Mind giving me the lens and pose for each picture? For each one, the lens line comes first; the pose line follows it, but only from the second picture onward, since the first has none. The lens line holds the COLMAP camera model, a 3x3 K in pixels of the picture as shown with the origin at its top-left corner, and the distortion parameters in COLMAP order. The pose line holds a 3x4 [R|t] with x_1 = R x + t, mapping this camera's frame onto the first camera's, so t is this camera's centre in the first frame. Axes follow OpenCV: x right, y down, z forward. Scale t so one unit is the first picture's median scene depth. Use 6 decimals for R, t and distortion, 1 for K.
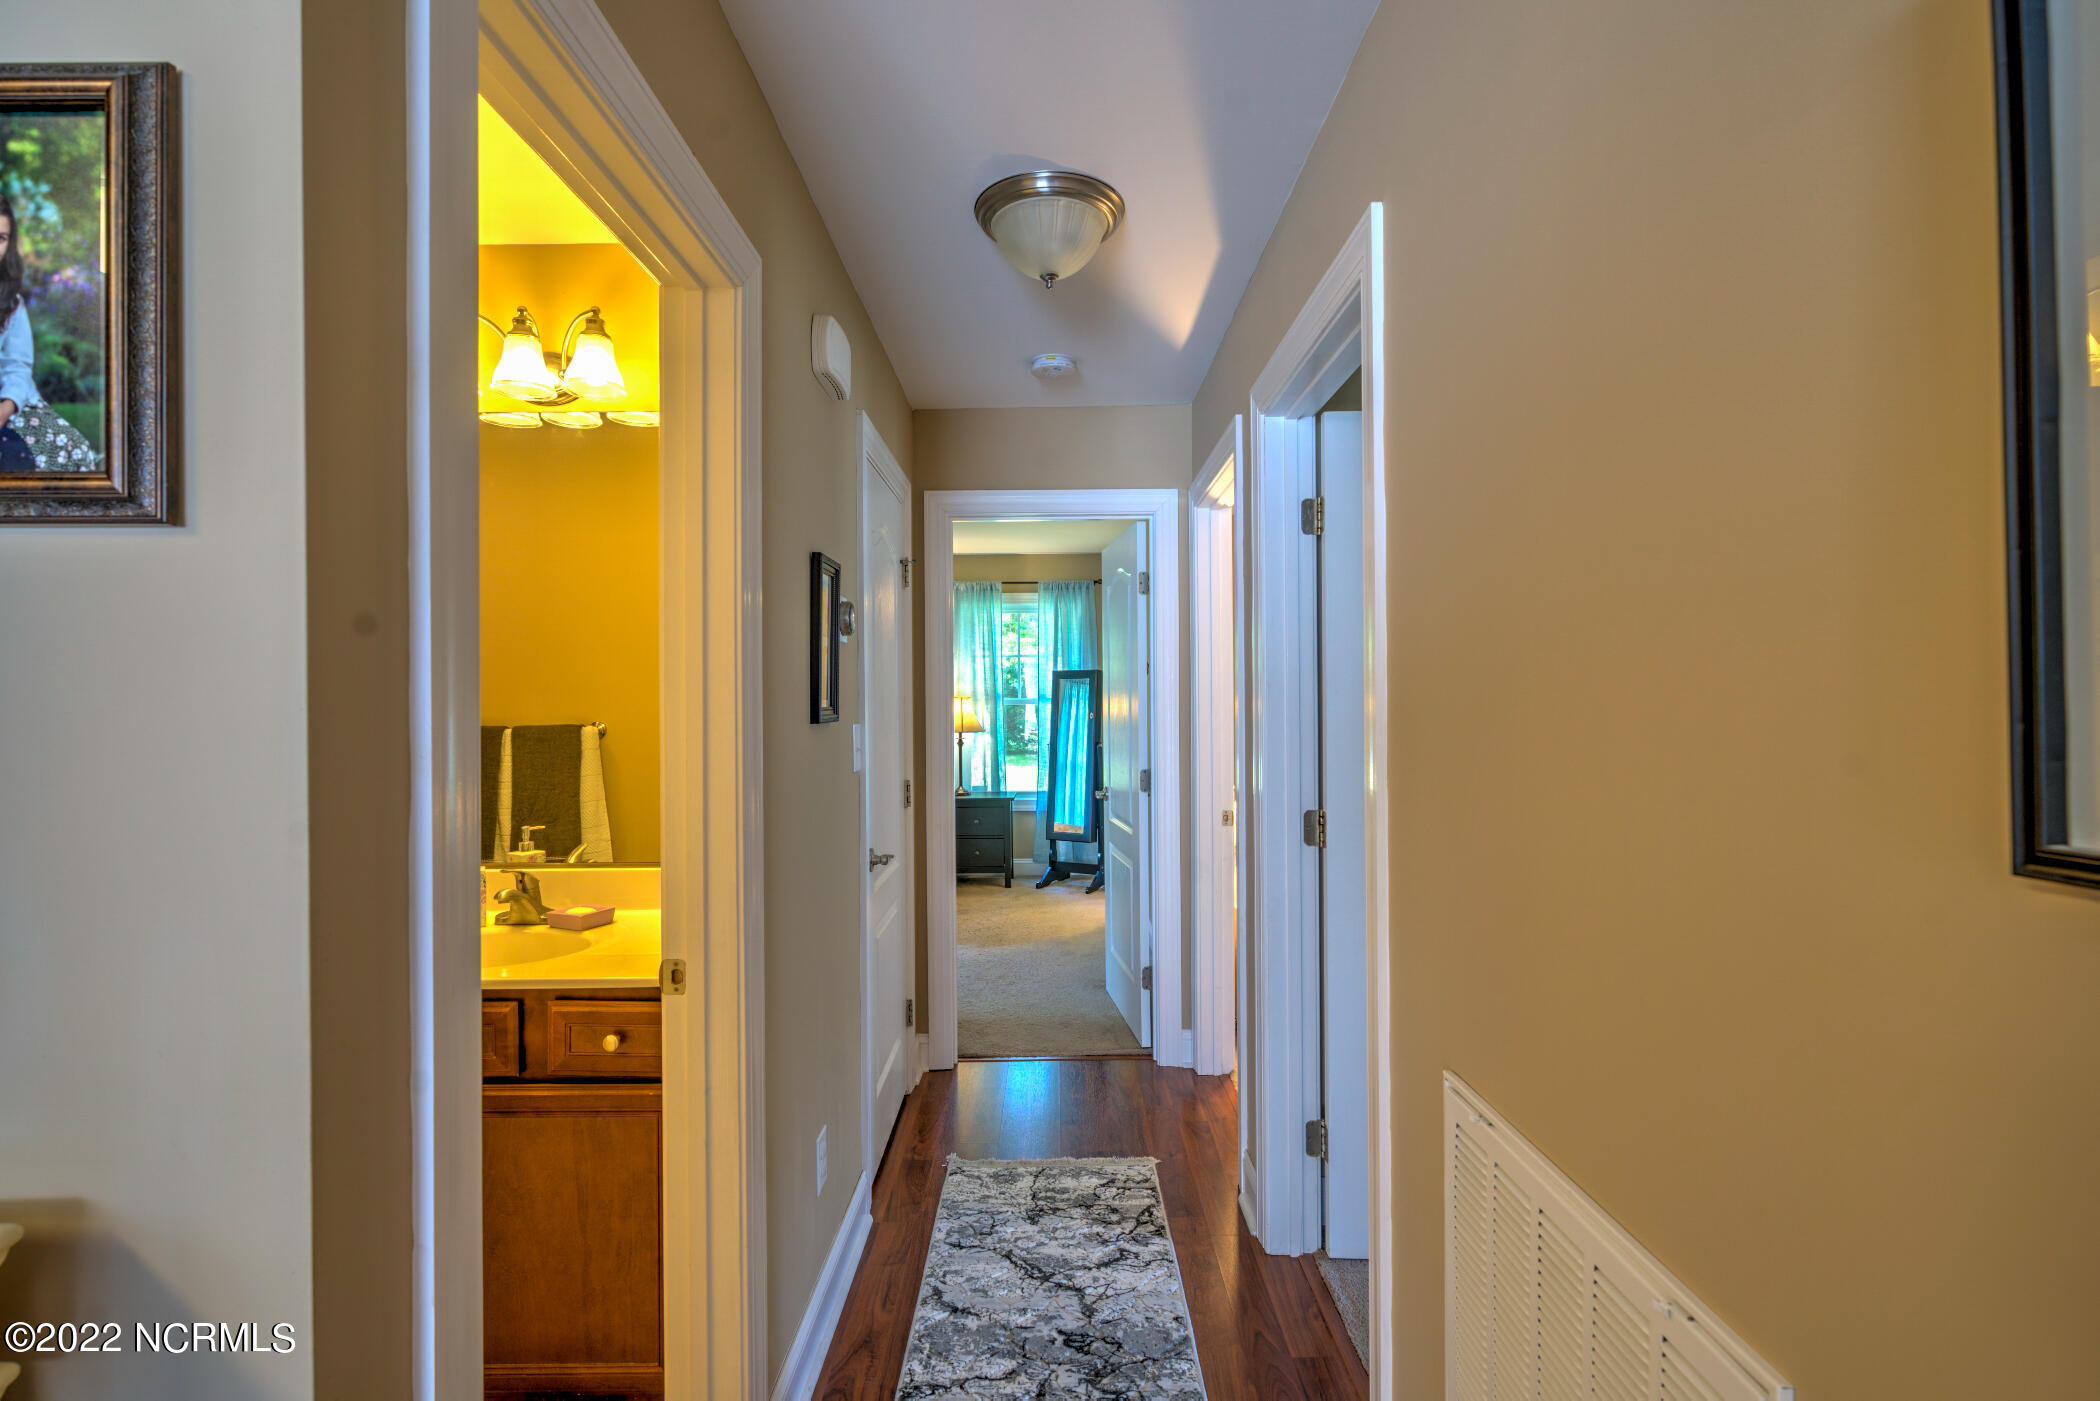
lens RADIAL K [[965.1, 0, 1056.8], [0, 965.1, 700.2], [0, 0, 1]] dist [-0.003265, 0.001579]
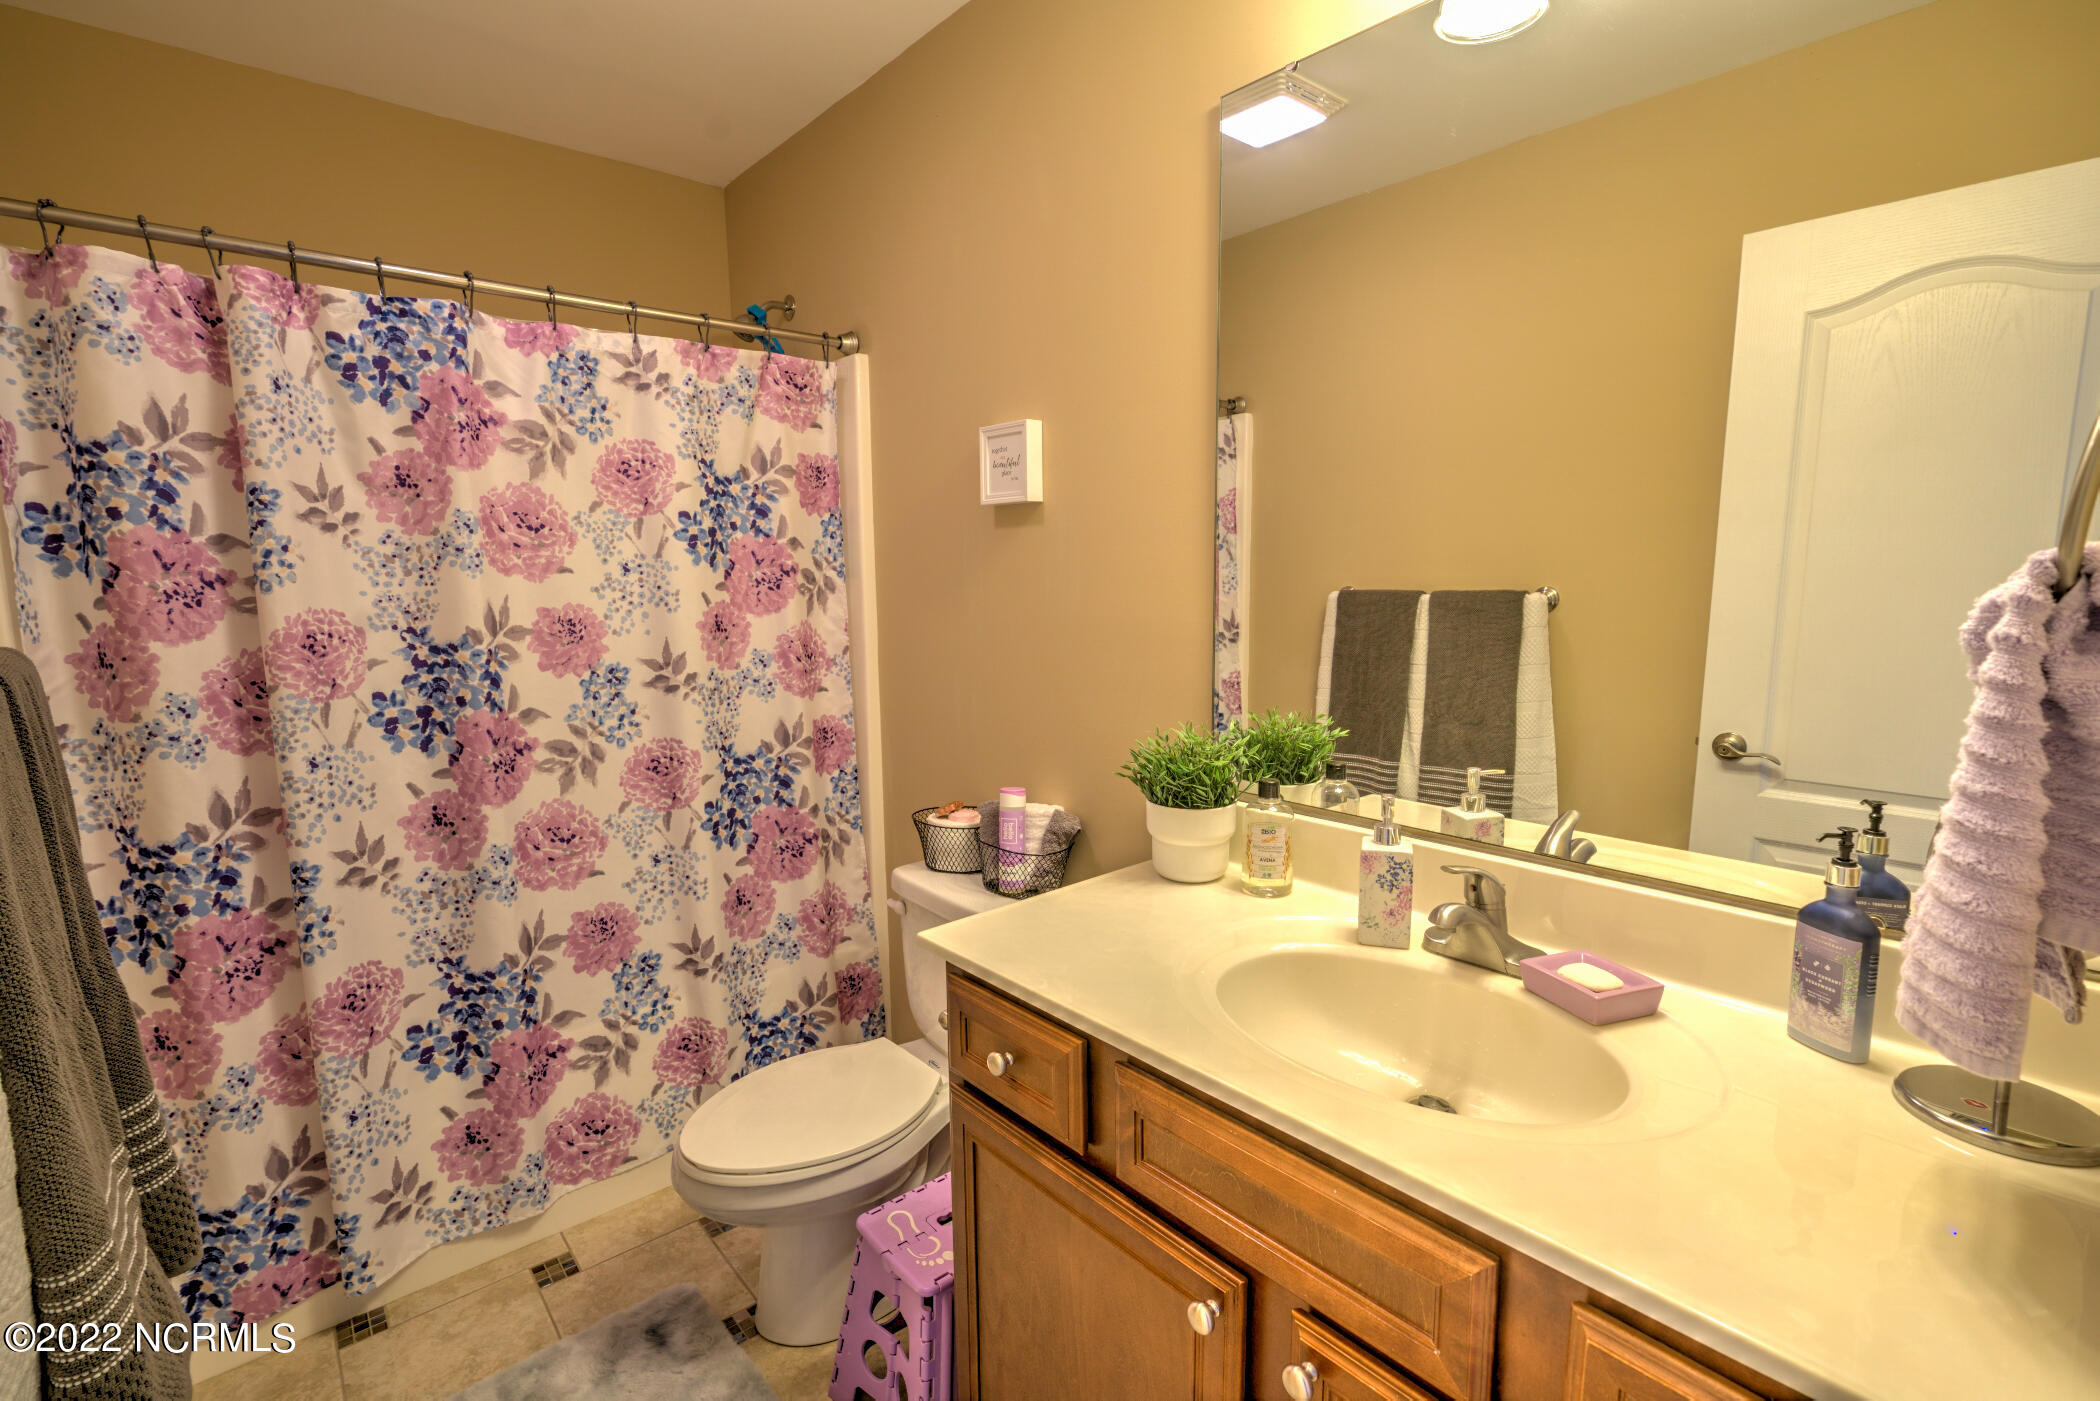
lens RADIAL K [[965.1, 0, 1056.8], [0, 965.1, 700.2], [0, 0, 1]] dist [-0.003265, 0.001579]
pose [[0.657848, 0.106389, -0.745598, -0.320547], [0.000304, 0.989935, 0.141521, 0.009389], [0.753150, -0.093326, 0.651195, 0.487471]]
